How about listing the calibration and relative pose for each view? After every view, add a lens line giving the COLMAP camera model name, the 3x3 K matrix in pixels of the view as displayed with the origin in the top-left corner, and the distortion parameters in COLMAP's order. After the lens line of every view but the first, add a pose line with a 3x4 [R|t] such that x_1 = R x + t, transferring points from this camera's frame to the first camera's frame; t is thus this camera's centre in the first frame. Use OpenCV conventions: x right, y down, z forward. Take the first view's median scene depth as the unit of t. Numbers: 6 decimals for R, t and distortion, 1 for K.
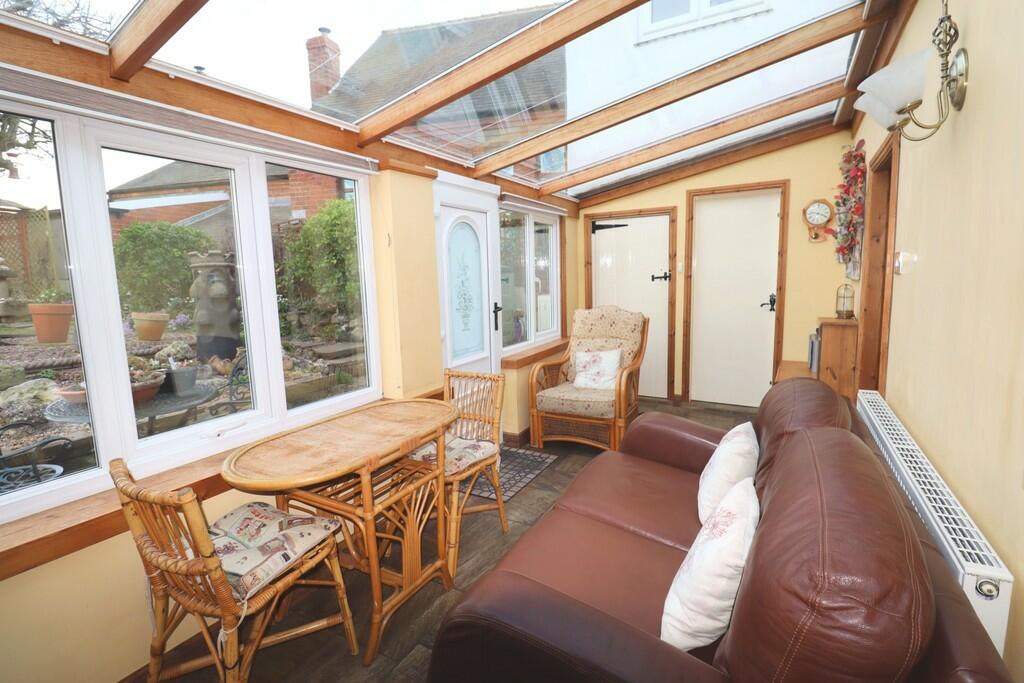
lens RADIAL K [[487.3, 0, 512.0], [0, 487.3, 341.5], [0, 0, 1]] dist [-0.001074, -0.000239]
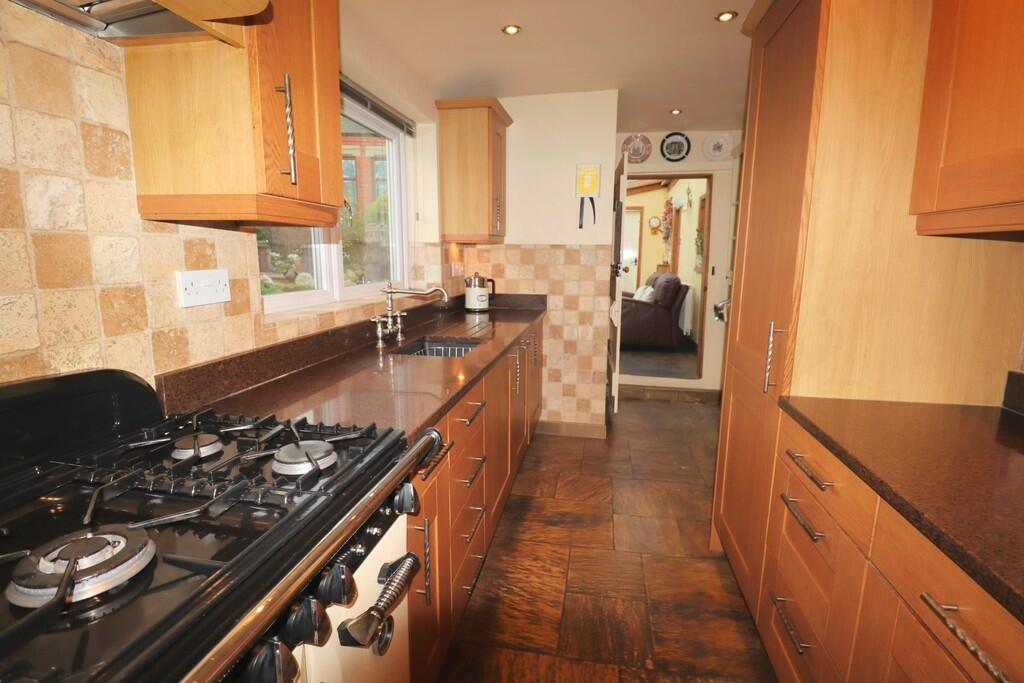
lens RADIAL K [[487.3, 0, 512.0], [0, 487.3, 341.5], [0, 0, 1]] dist [-0.001074, -0.000239]
pose [[0.952226, -0.016859, 0.304927, -0.837036], [0.006181, 0.999334, 0.035950, 0.245618], [-0.305330, -0.032348, 0.951697, -1.156451]]
